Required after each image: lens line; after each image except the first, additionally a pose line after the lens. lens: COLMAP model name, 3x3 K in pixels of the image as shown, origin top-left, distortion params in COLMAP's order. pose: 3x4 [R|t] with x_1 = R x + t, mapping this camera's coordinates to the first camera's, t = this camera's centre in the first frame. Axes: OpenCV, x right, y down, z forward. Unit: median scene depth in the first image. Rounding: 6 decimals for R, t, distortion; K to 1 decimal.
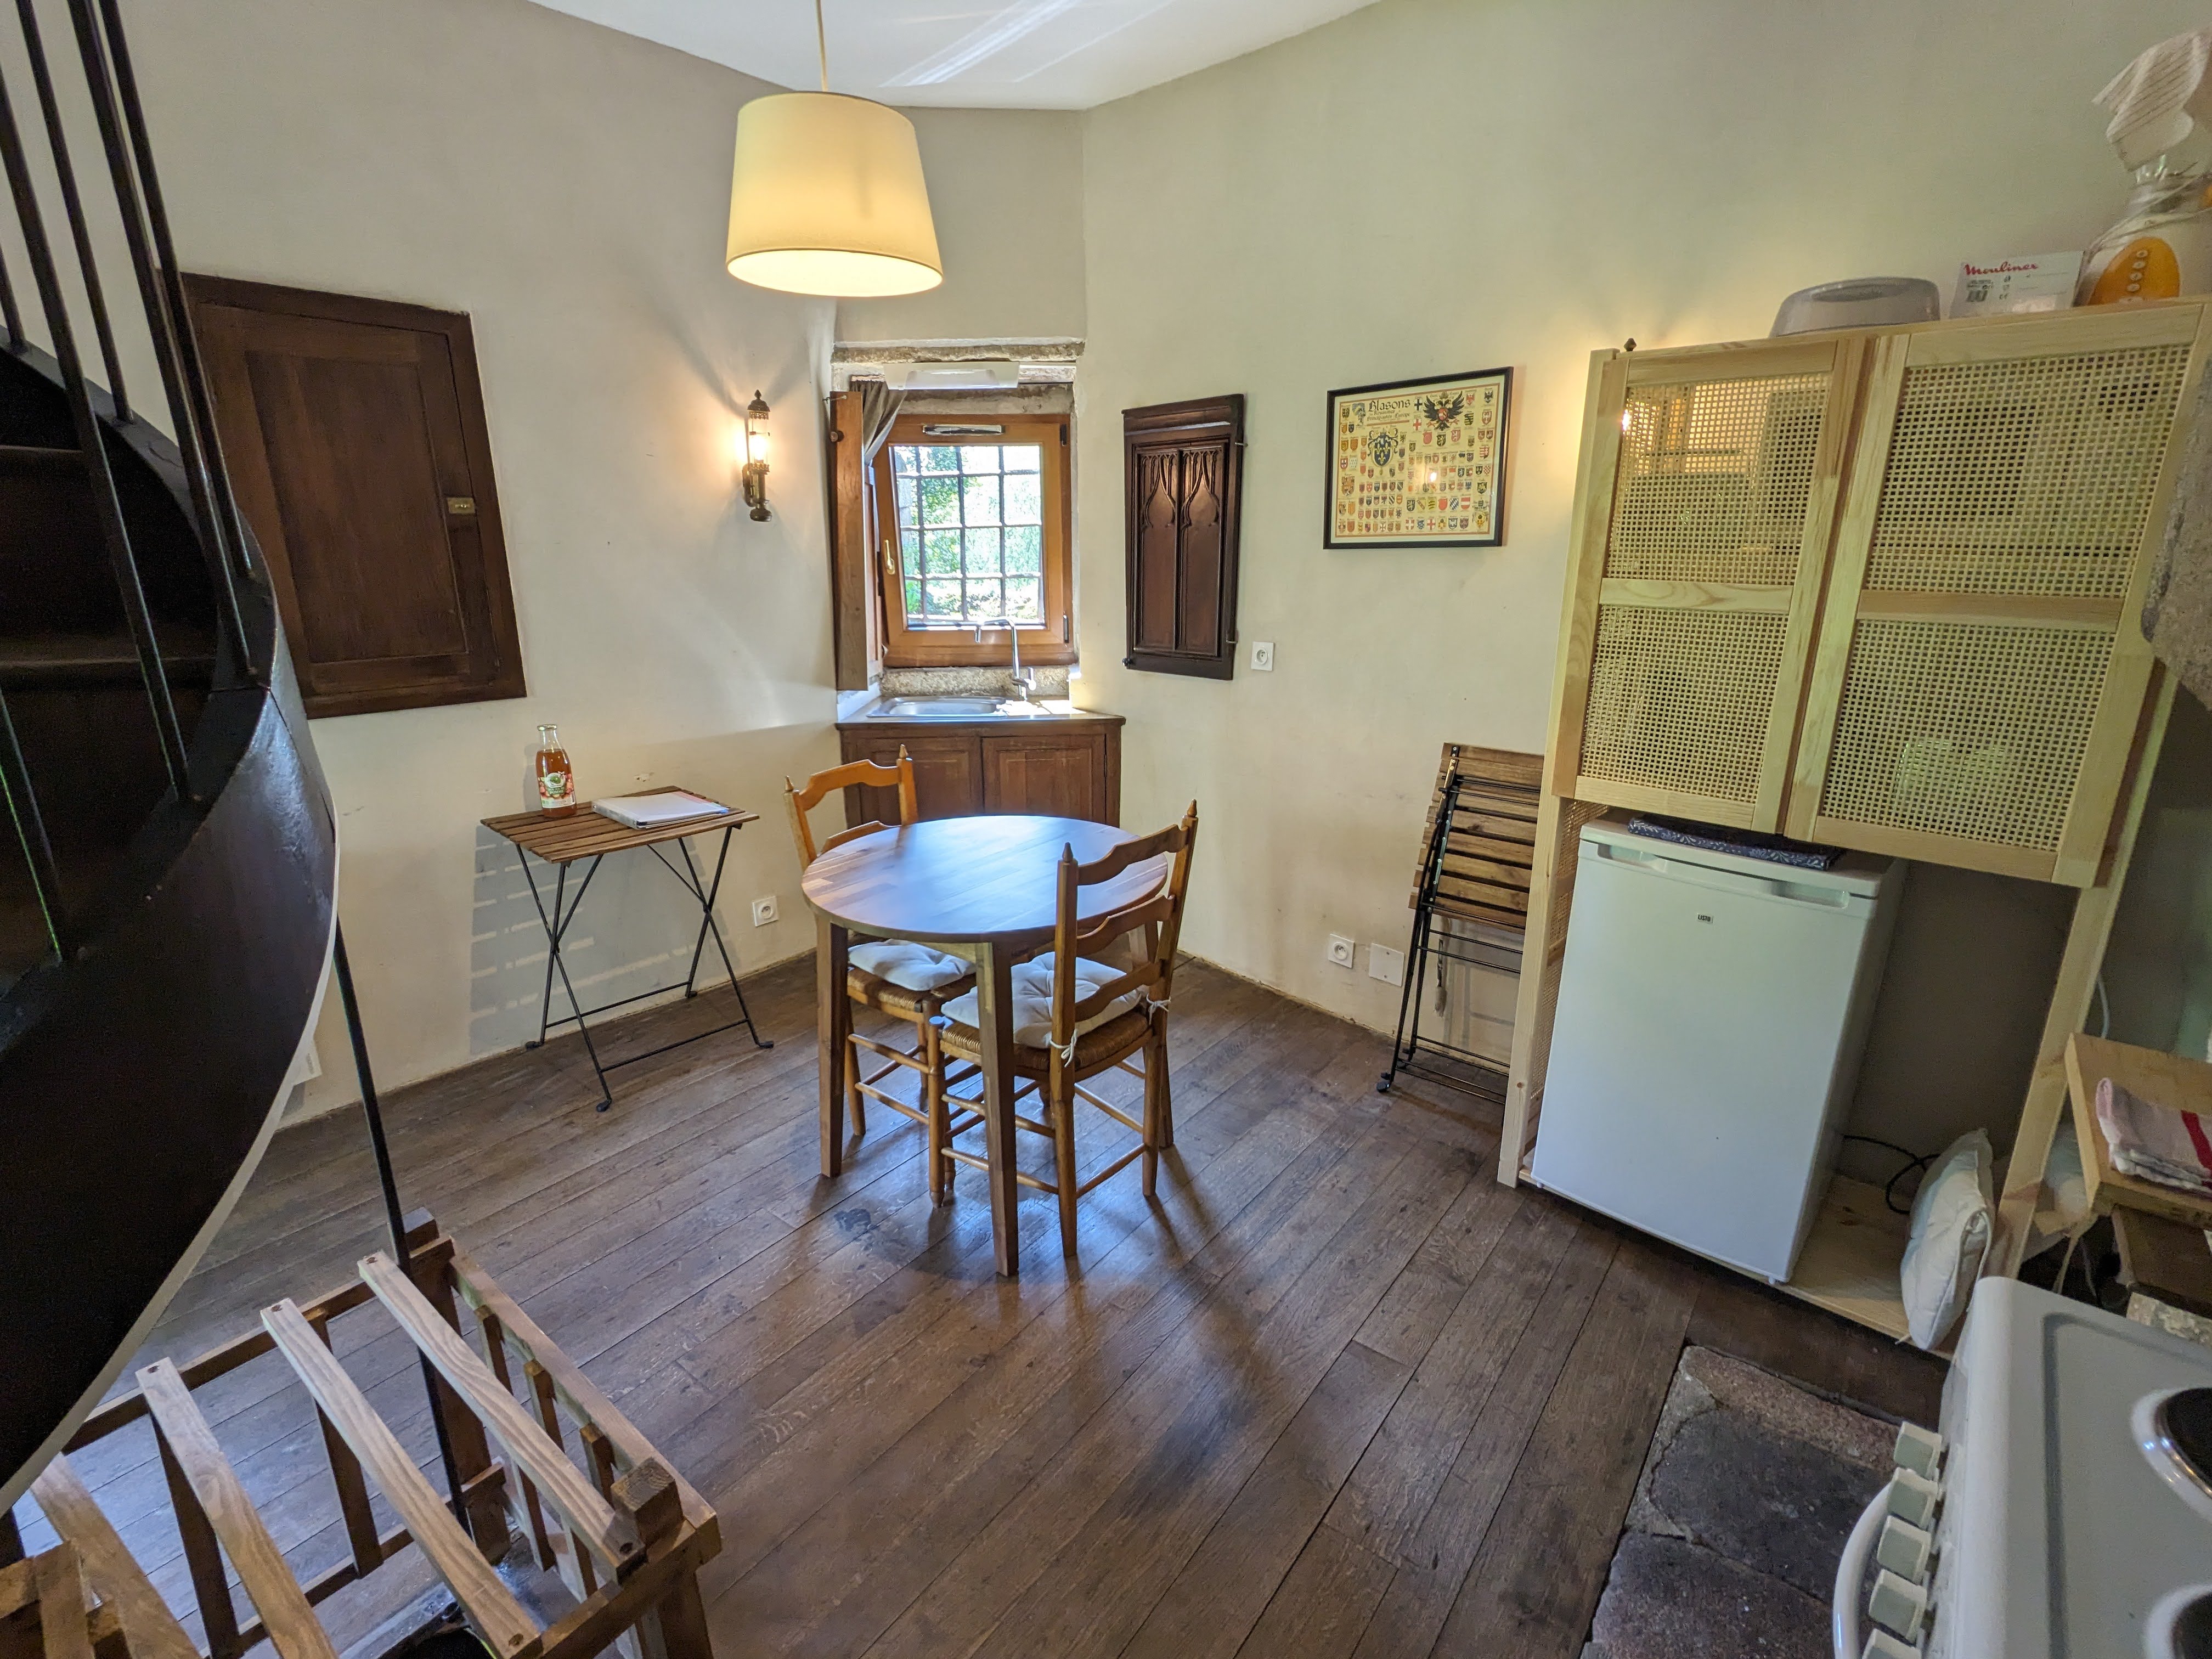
lens RADIAL K [[1060.1, 0, 1110.7], [0, 1060.1, 834.2], [0, 0, 1]] dist [0.001774, 0.001953]
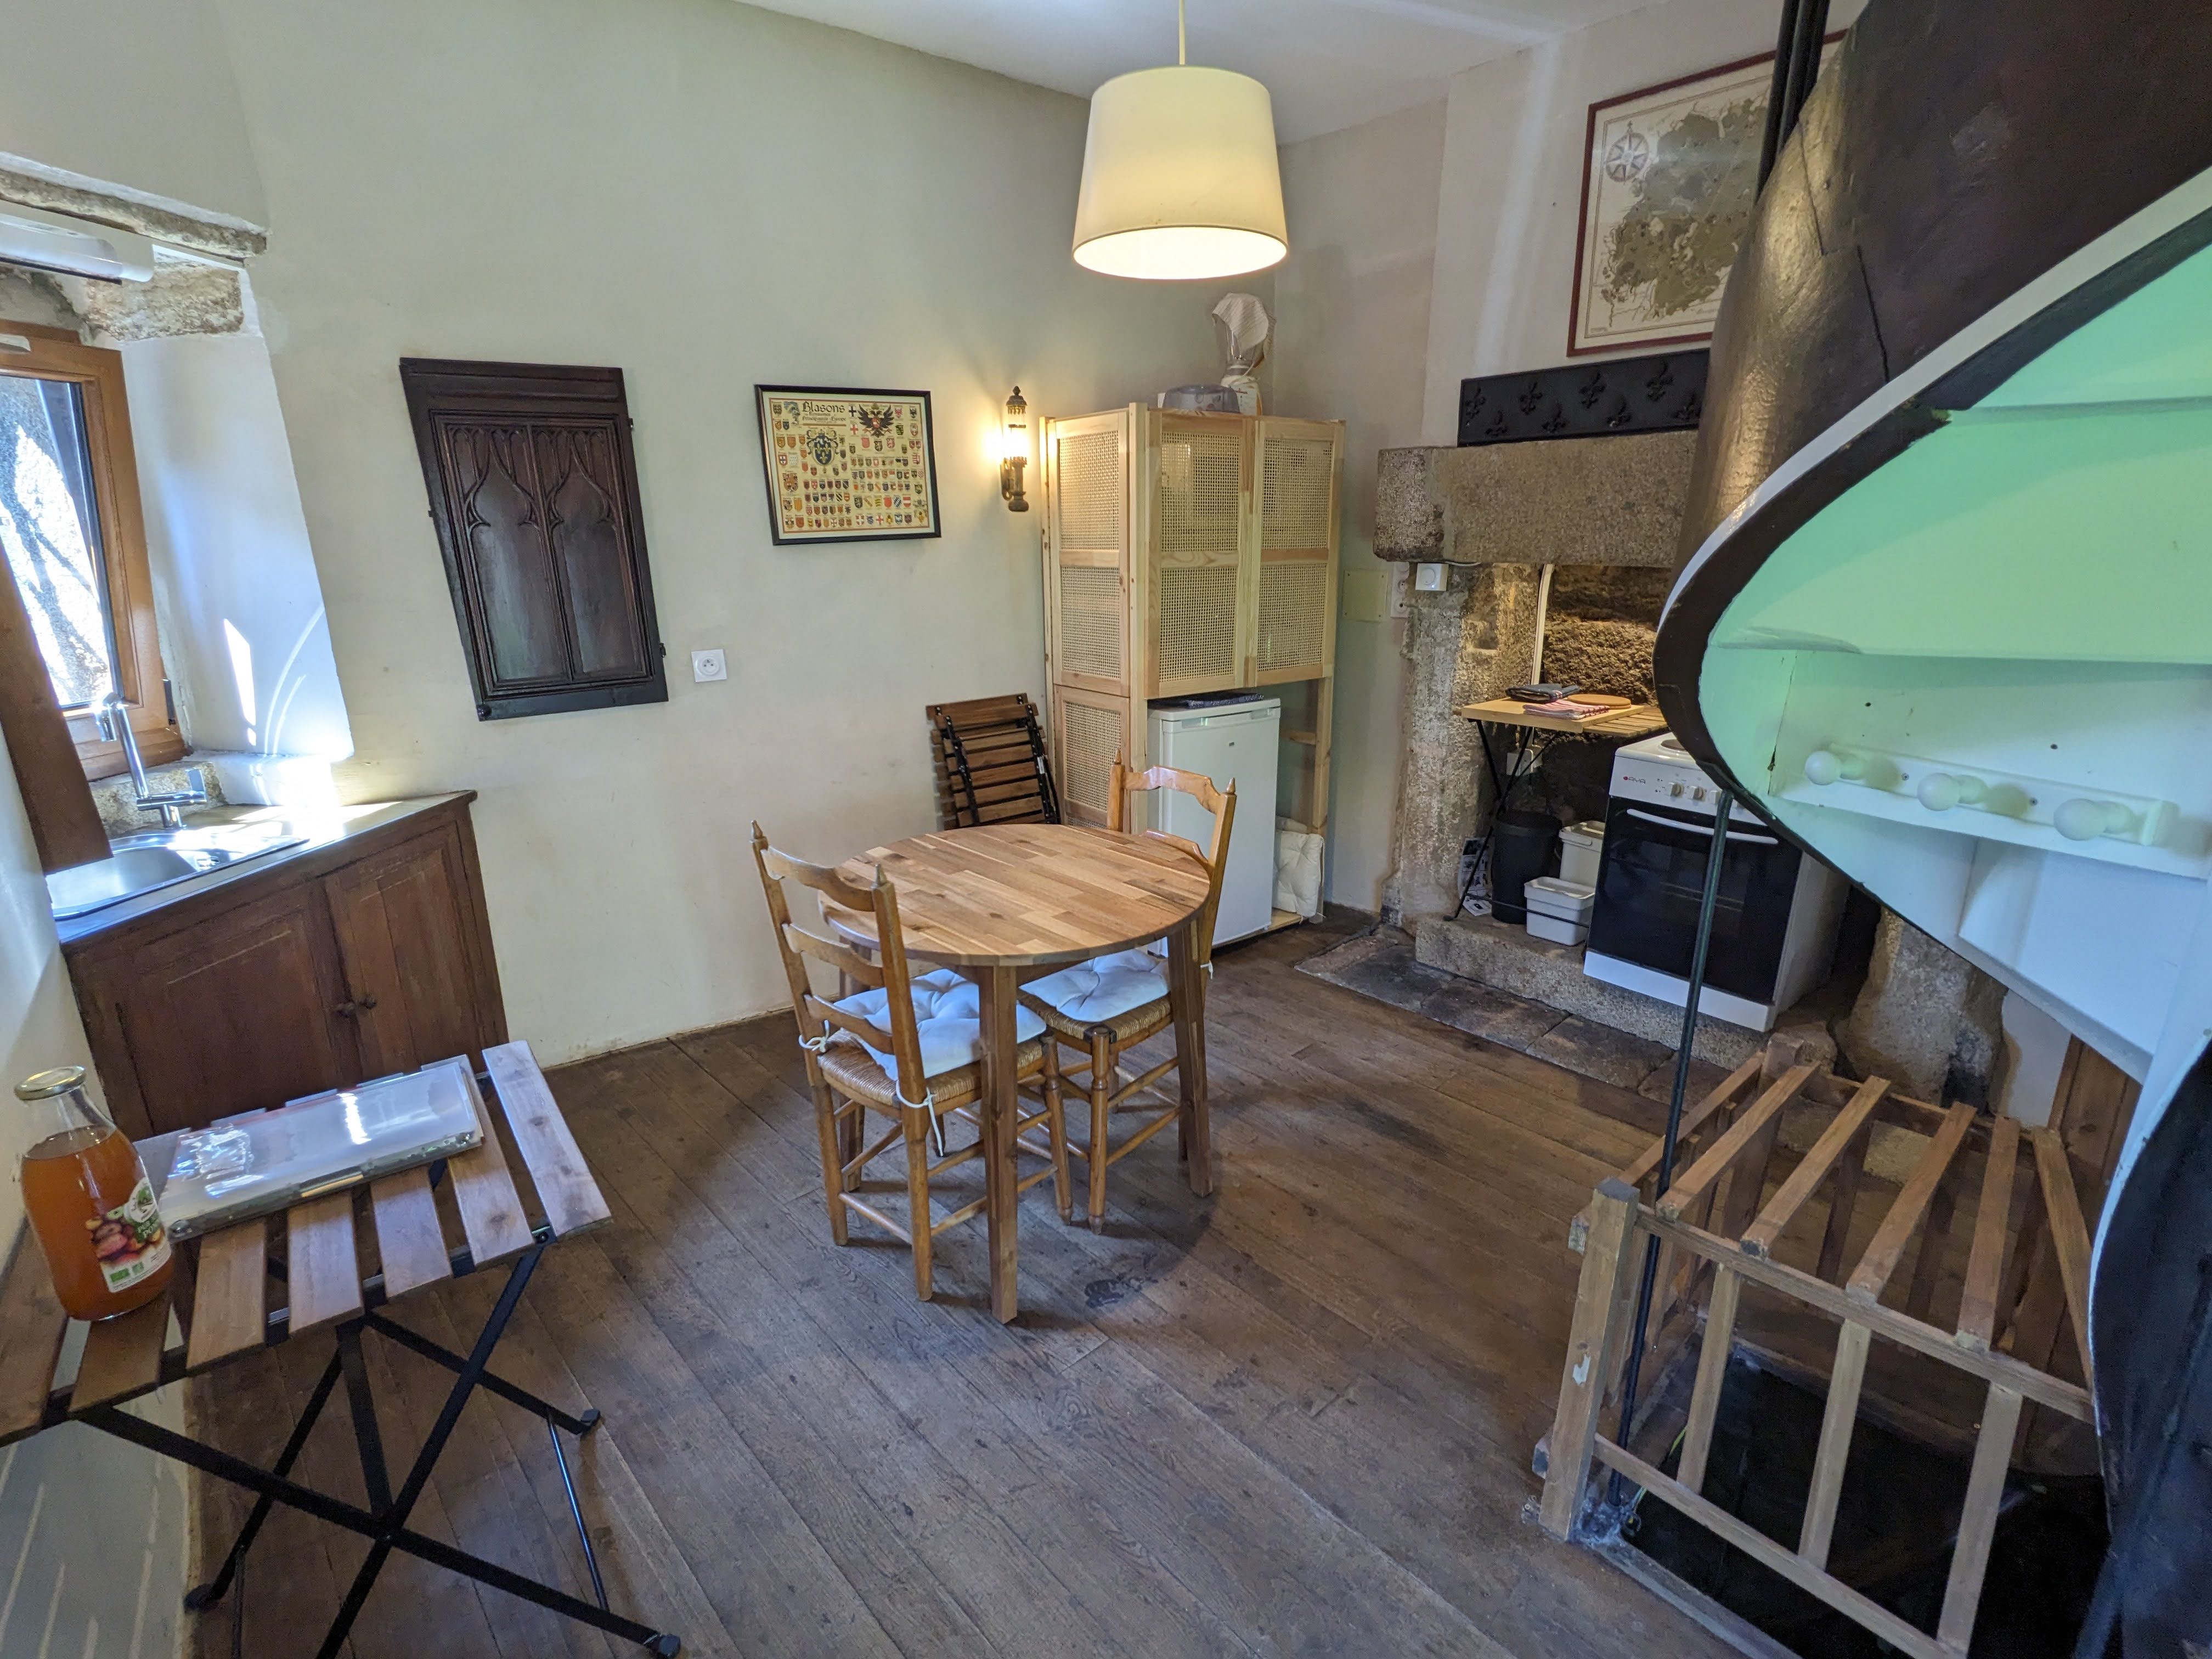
lens RADIAL K [[1060.1, 0, 1110.8], [0, 1060.1, 834.0], [0, 0, 1]] dist [0.001774, 0.001953]
pose [[0.160889, -0.278048, 0.946997, -0.791524], [0.285644, 0.931552, 0.224984, -0.158110], [-0.944734, 0.234307, 0.229300, 0.565079]]
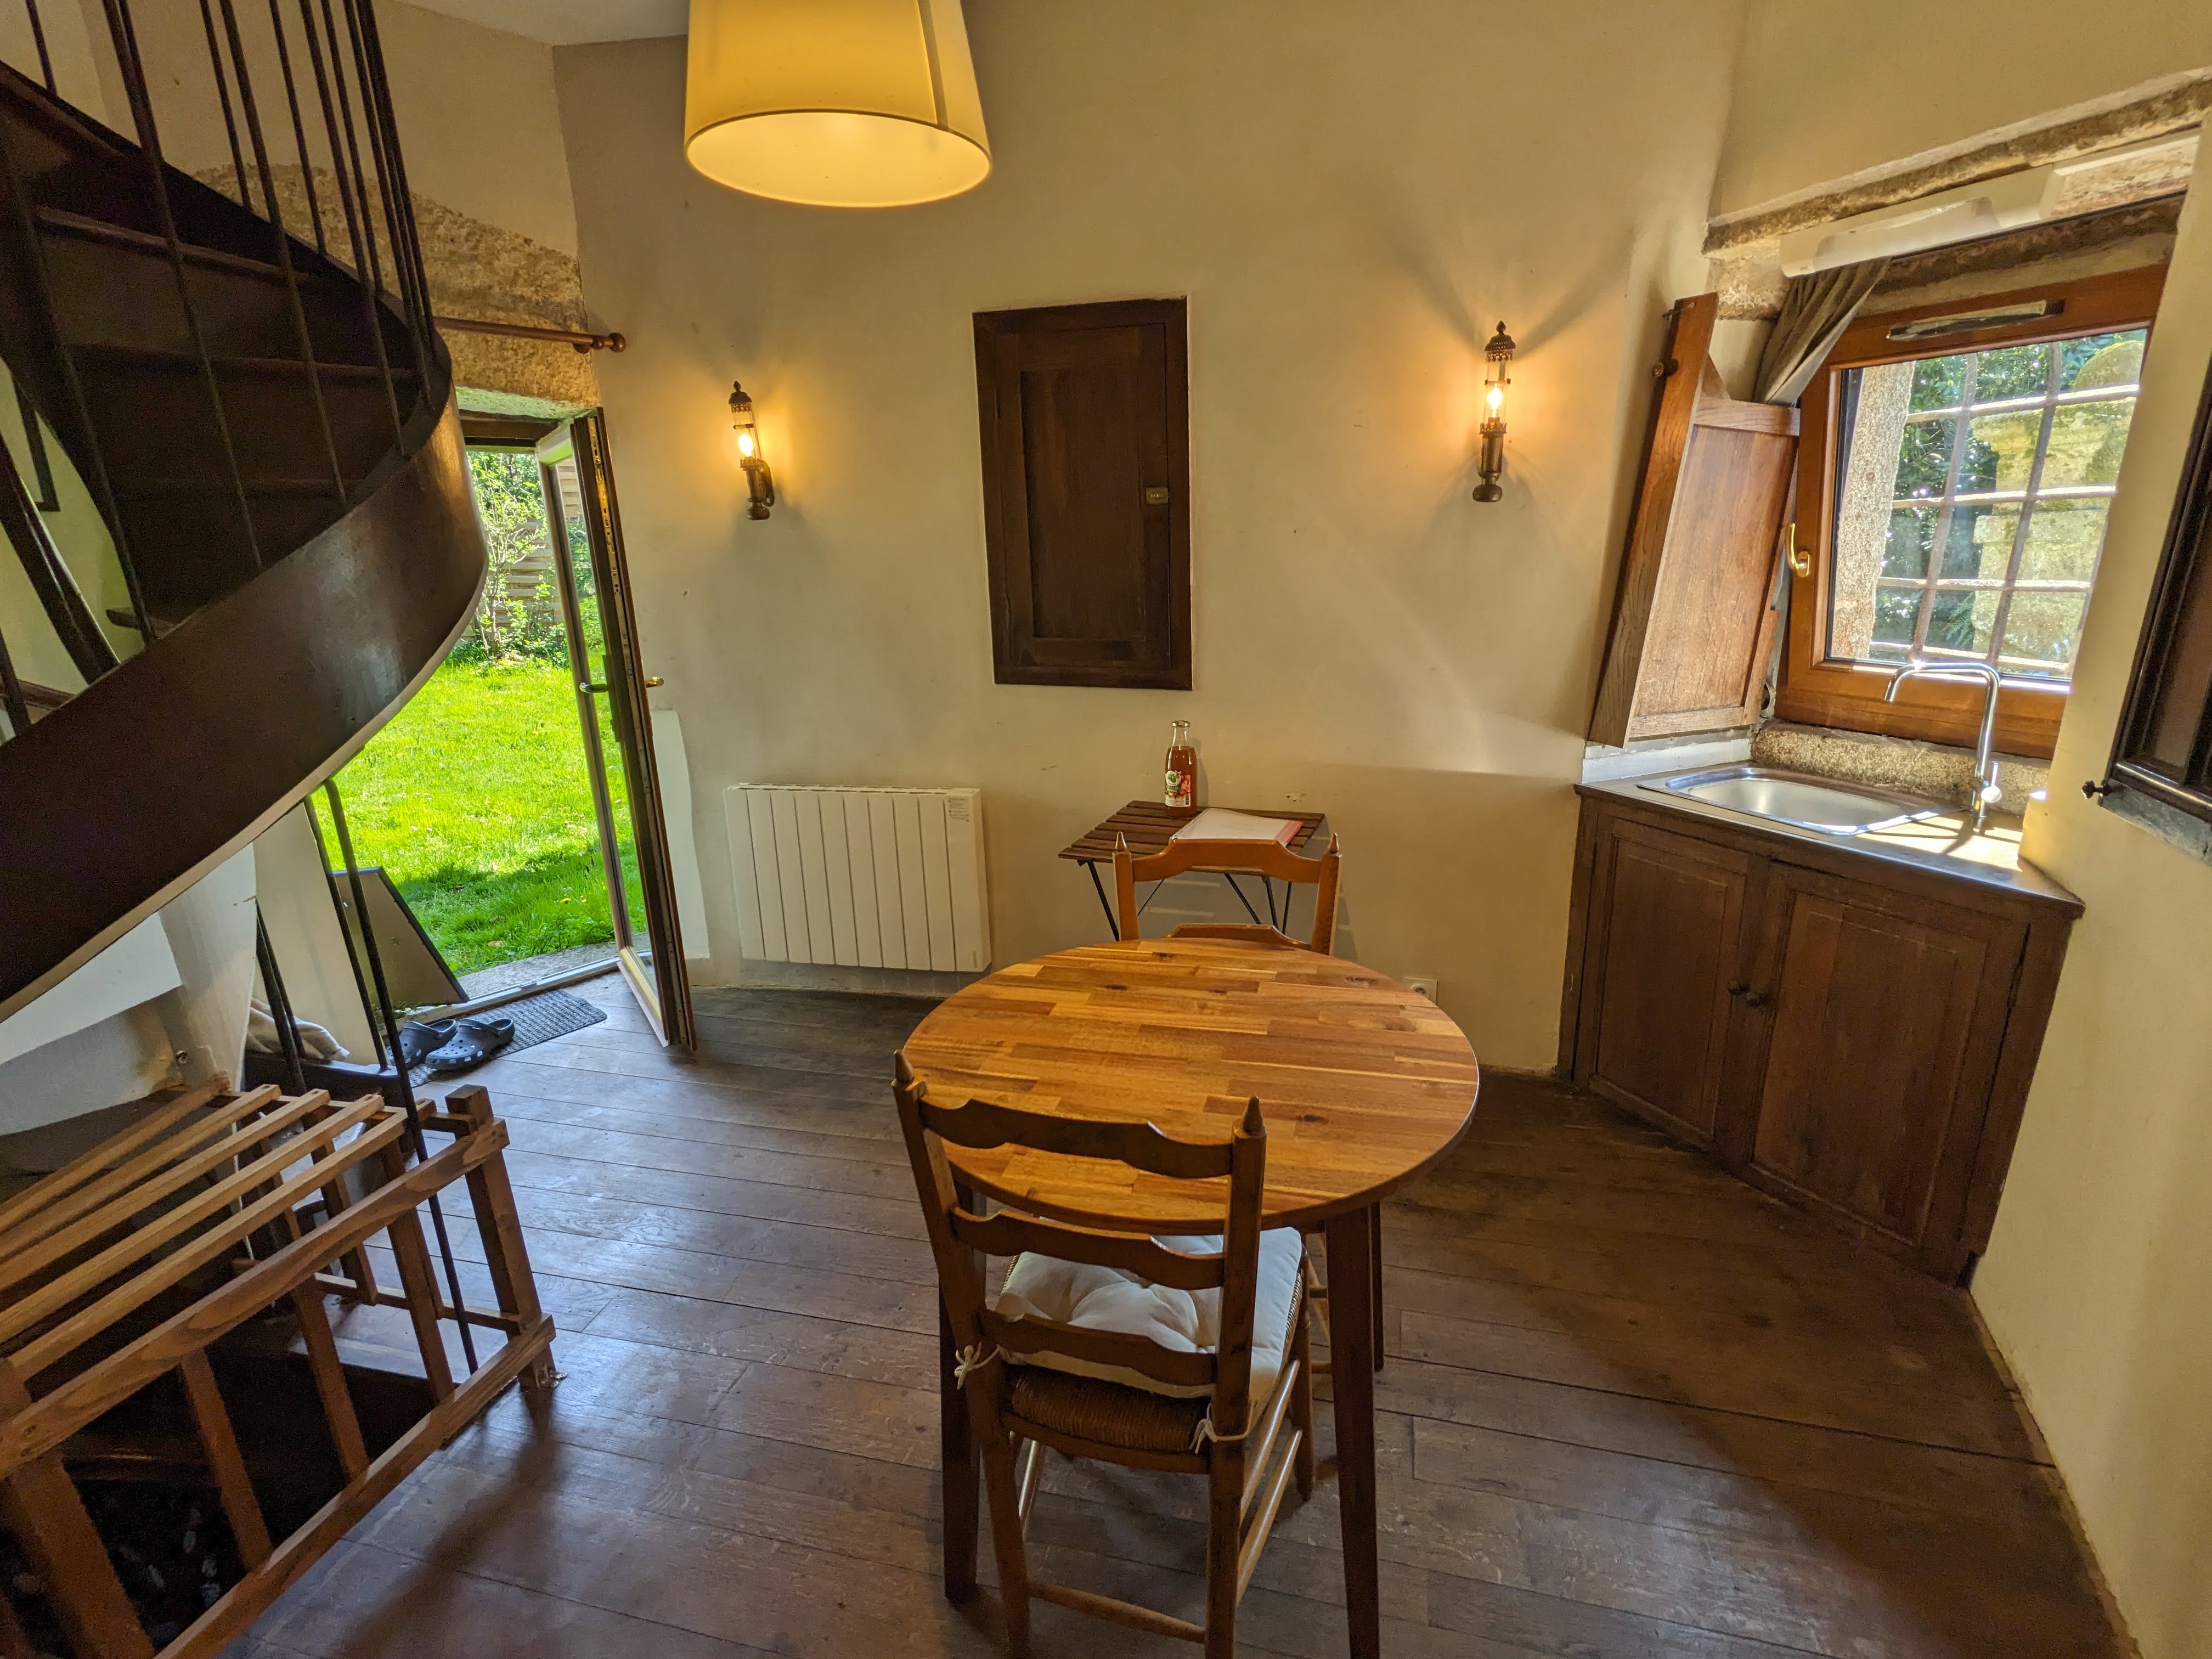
lens RADIAL K [[1060.1, 0, 1108.4], [0, 1060.1, 831.7], [0, 0, 1]] dist [0.001774, 0.001953]
pose [[0.396179, 0.251174, -0.883150, 0.322825], [-0.235759, 0.957435, 0.166540, -0.153026], [0.887390, 0.142231, 0.438532, 0.535100]]
